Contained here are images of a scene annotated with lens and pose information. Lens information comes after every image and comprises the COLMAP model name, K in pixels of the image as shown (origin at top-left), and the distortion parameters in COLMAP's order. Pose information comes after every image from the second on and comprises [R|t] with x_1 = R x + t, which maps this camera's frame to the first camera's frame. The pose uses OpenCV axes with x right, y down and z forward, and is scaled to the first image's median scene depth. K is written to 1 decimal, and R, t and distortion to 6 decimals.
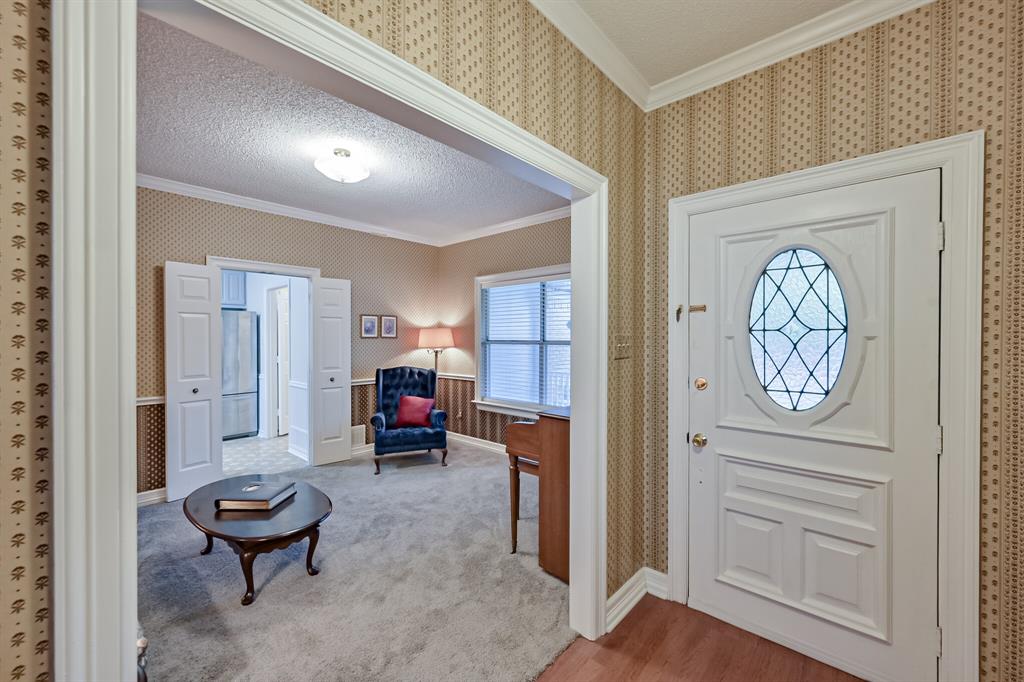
lens RADIAL K [[409.6, 0, 518.8], [0, 409.6, 338.1], [0, 0, 1]] dist [0.000682, -0.000031]
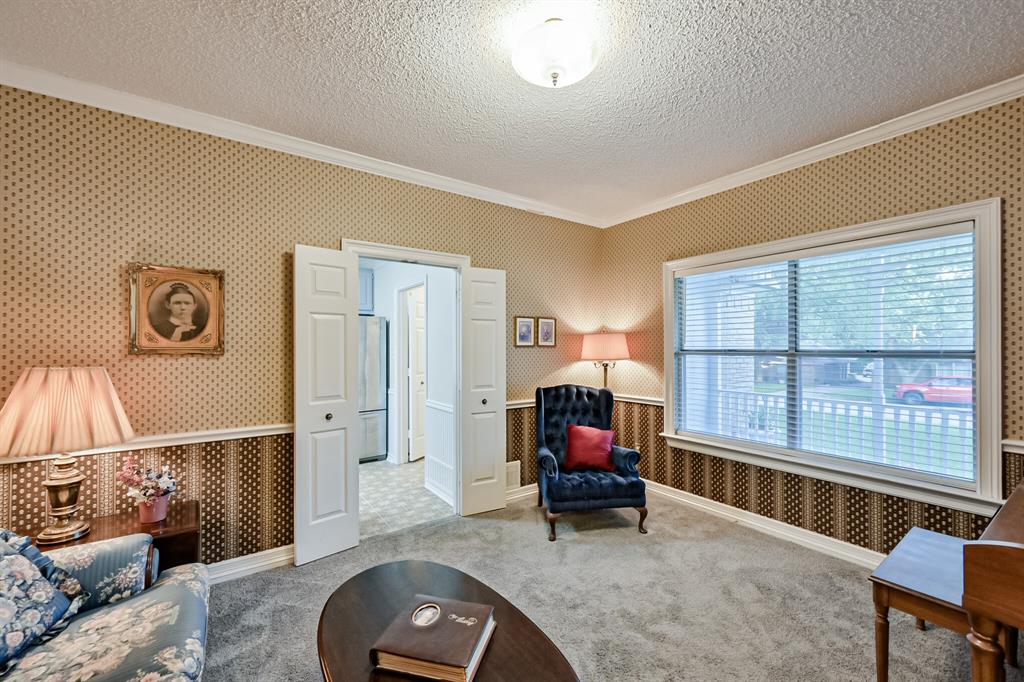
lens RADIAL K [[410.5, 0, 518.0], [0, 410.5, 342.8], [0, 0, 1]] dist [0.003452, 0.000259]
pose [[0.976168, -0.003522, -0.216989, -0.214081], [0.000943, 0.999928, -0.011990, 0.001686], [0.217015, 0.011500, 0.976100, 0.252535]]
